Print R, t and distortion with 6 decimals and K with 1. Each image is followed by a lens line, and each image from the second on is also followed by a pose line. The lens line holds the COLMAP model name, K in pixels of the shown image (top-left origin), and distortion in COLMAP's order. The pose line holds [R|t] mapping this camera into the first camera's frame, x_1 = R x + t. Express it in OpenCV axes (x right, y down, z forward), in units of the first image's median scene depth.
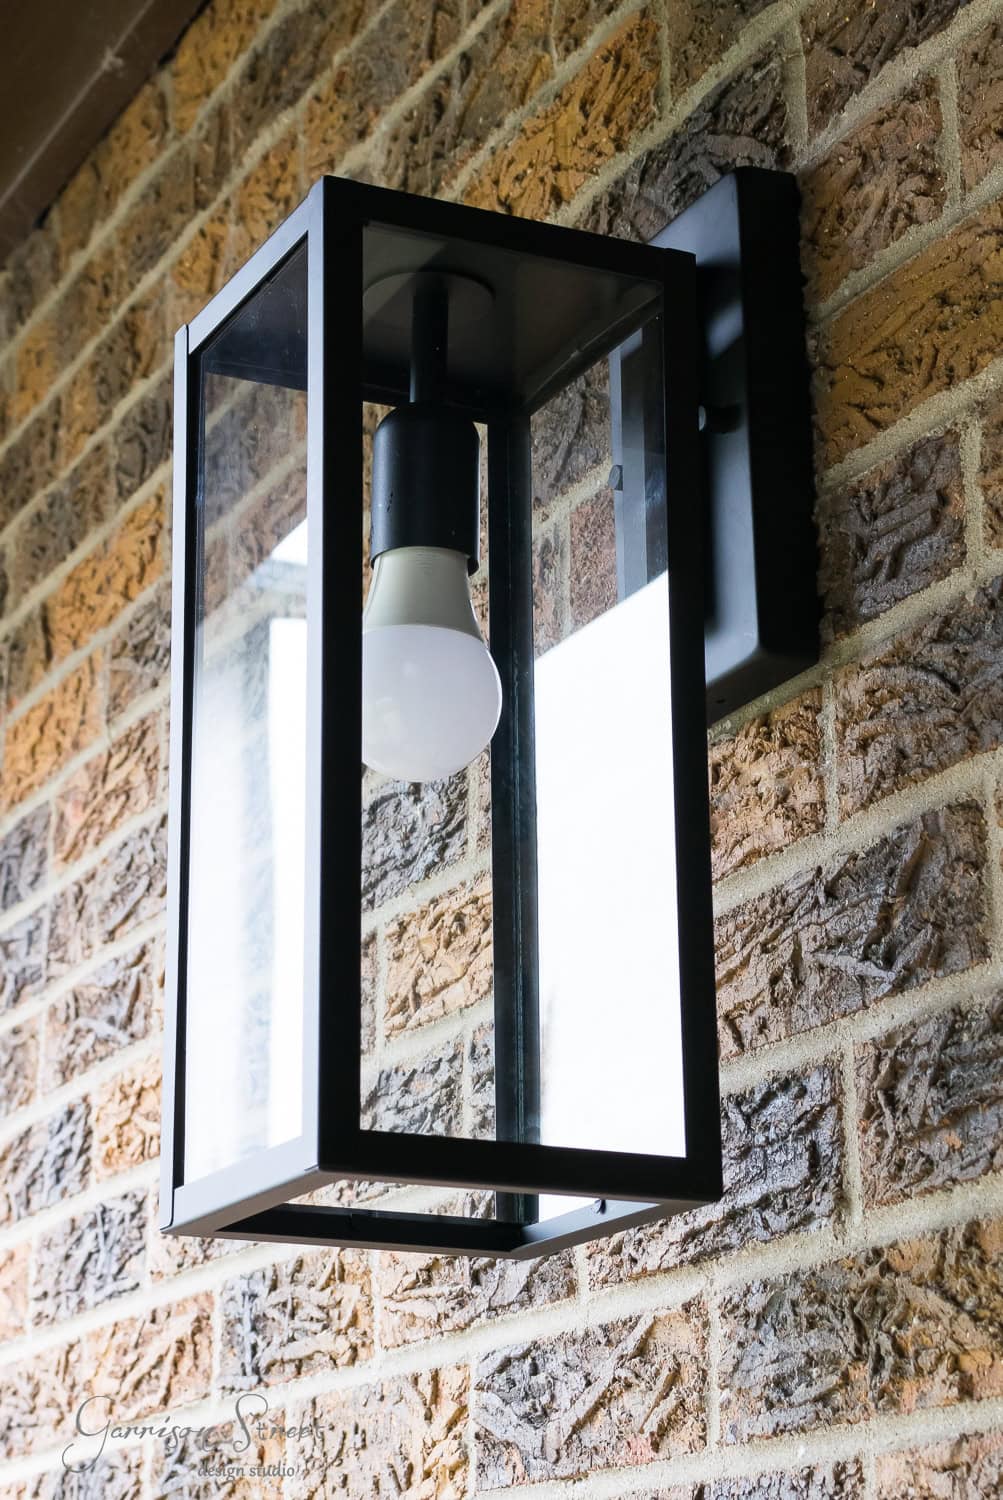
lens RADIAL K [[3200.5, 0, 501.5], [0, 3200.5, 750.0], [0, 0, 1]] dist [-0.003048, 0.009603]
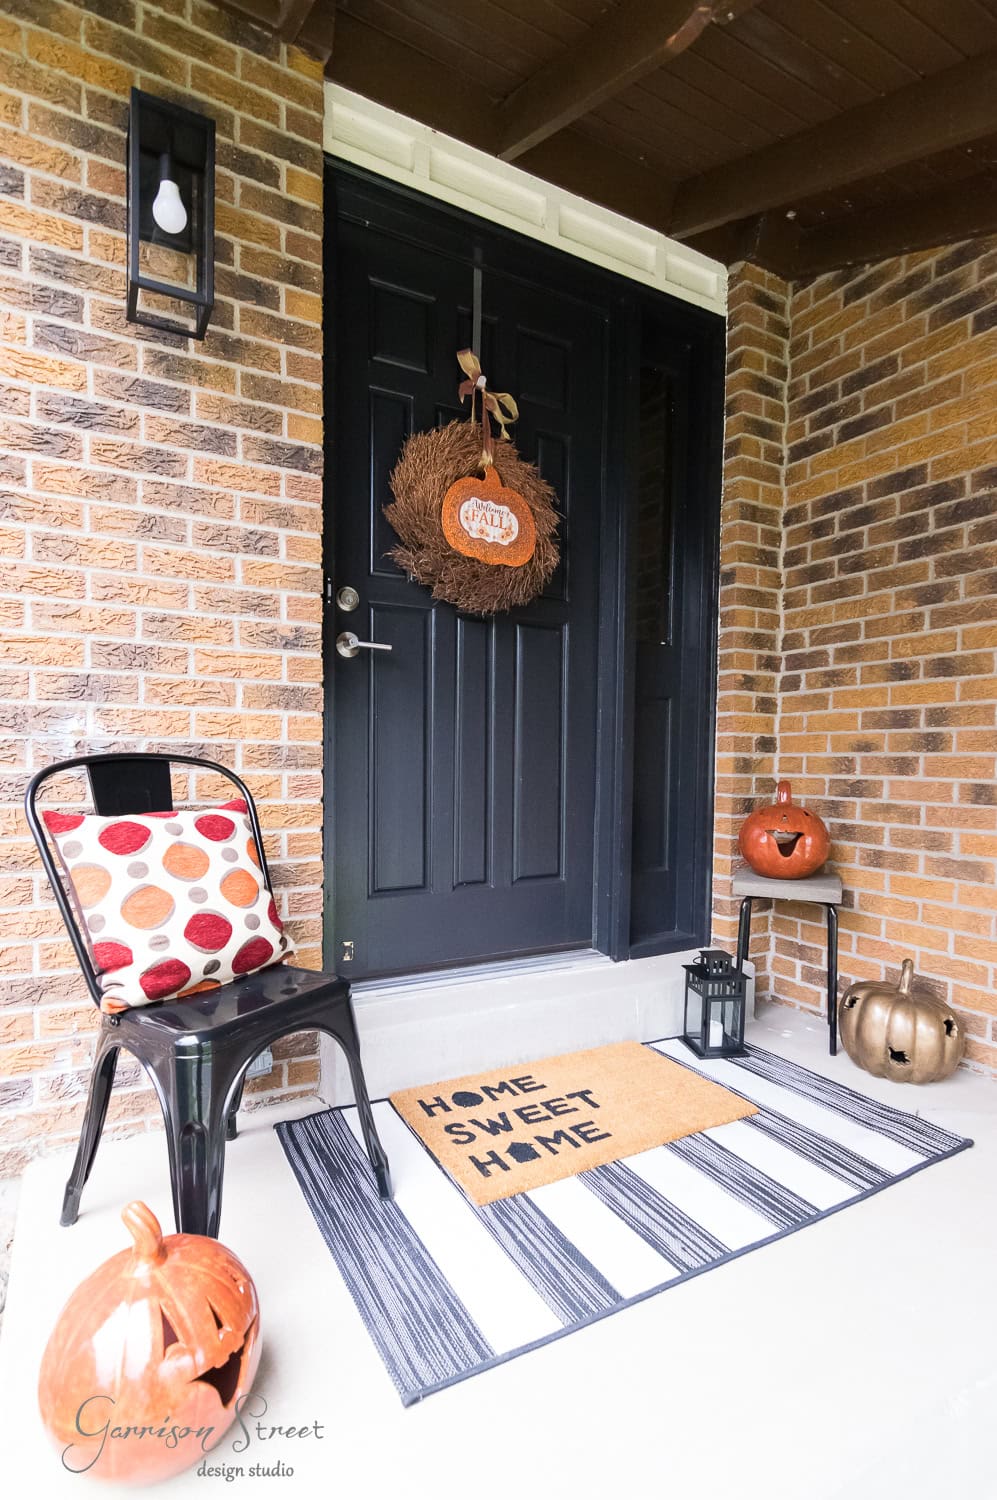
lens RADIAL K [[754.7, 0, 498.7], [0, 754.7, 793.2], [0, 0, 1]] dist [-0.003670, 0.002281]
pose [[-0.054894, -0.033115, 0.997943, -1.368130], [-0.316307, 0.948552, 0.014077, 0.722120], [-0.947067, -0.314884, -0.062544, 0.233726]]
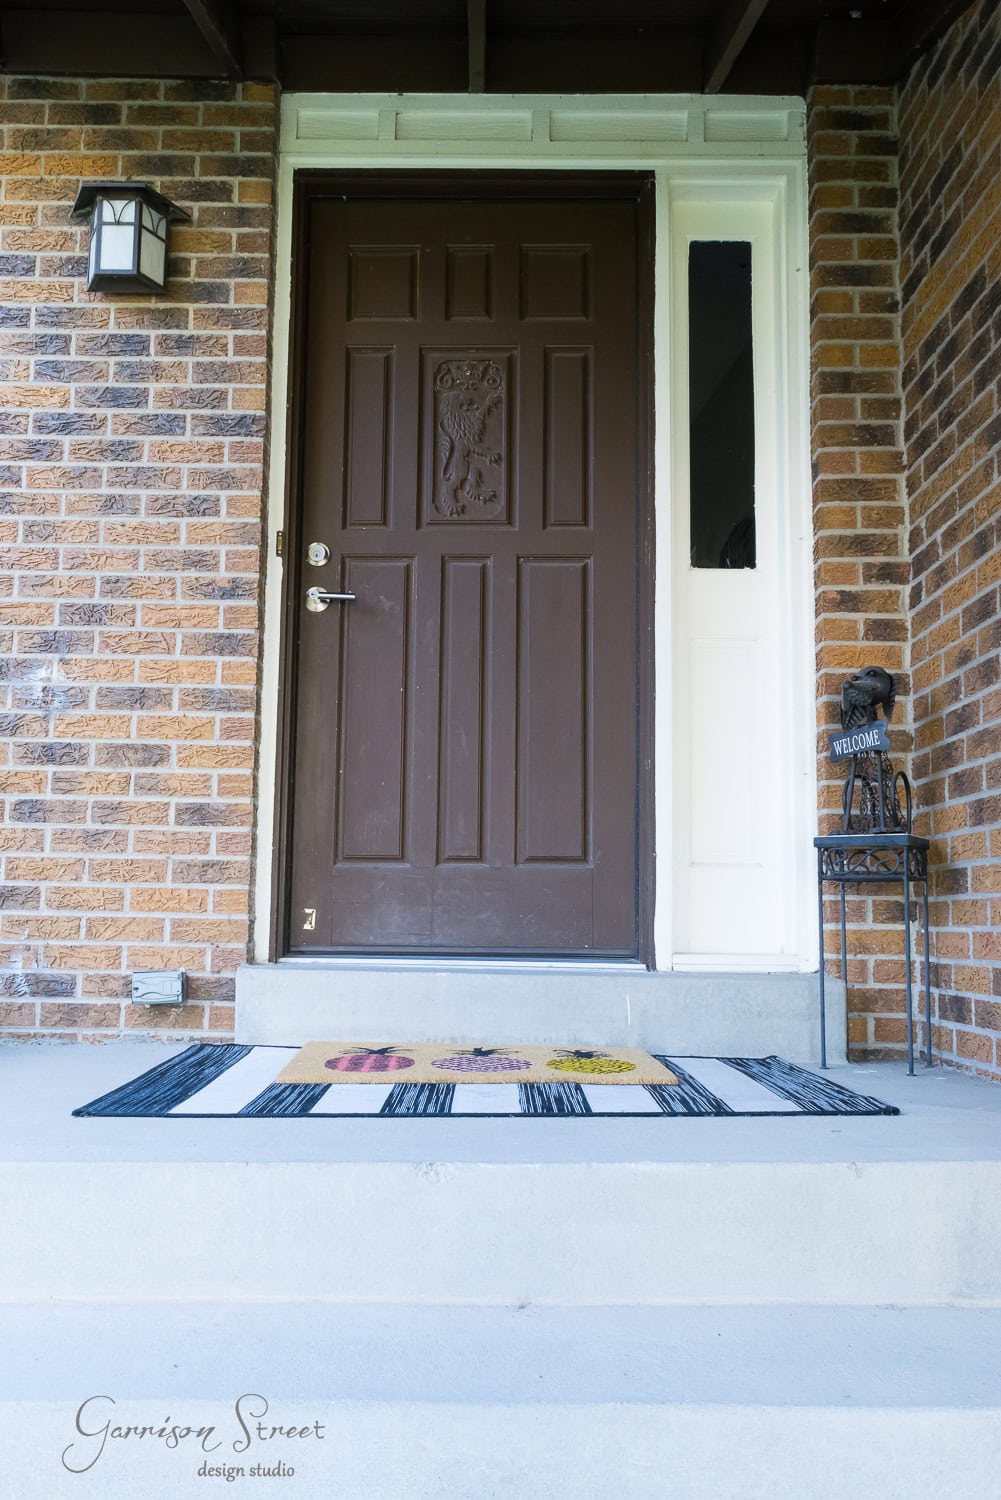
lens RADIAL K [[1229.2, 0, 461.7], [0, 1229.2, 794.8], [0, 0, 1]] dist [0.010589, 0.007559]
pose [[0.455950, 0.116815, 0.882306, -1.842349], [-0.292518, 0.955944, 0.024600, 0.787997], [-0.840561, -0.269307, 0.470033, -1.131972]]
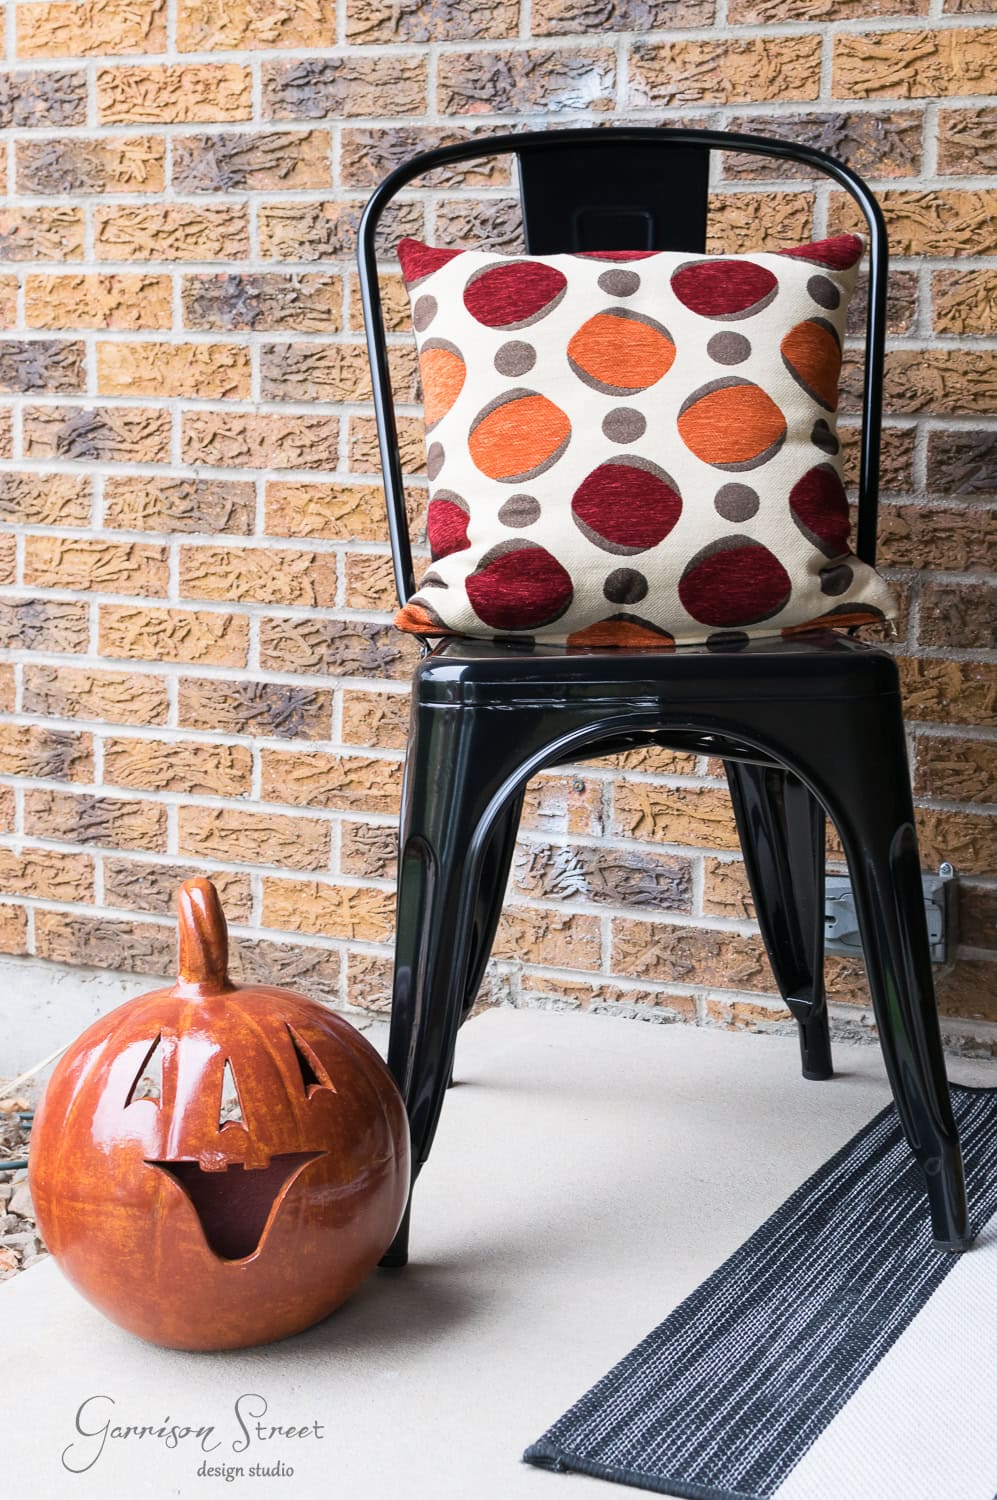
lens RADIAL K [[2393.3, 0, 523.5], [0, 2393.3, 747.5], [0, 0, 1]] dist [0.014974, -0.007332]
pose [[0.783612, -0.064500, 0.617894, -1.264654], [-0.214890, 0.905060, 0.367000, 0.647780], [-0.582902, -0.420365, 0.695355, -0.643755]]
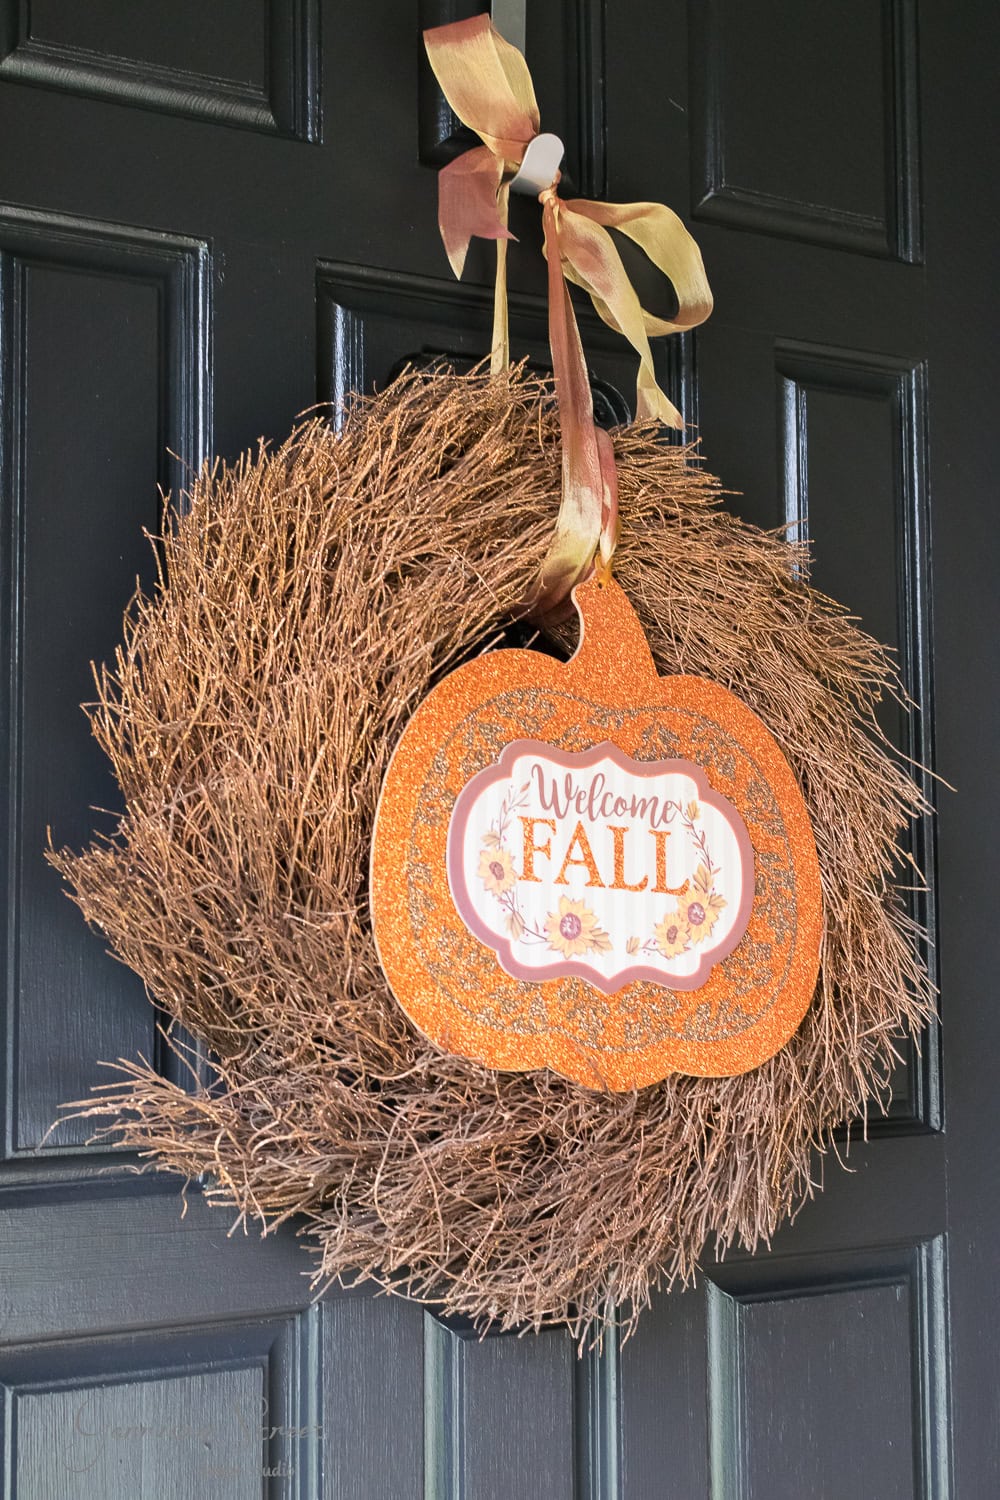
lens RADIAL K [[2341.7, 0, 498.5], [0, 2341.7, 723.9], [0, 0, 1]] dist [0.006992, 0.056248]
pose [[-0.114649, 0.100637, 0.988295, -0.609569], [-0.296509, 0.946040, -0.130731, 0.228795], [-0.948123, -0.308027, -0.078623, 0.500411]]
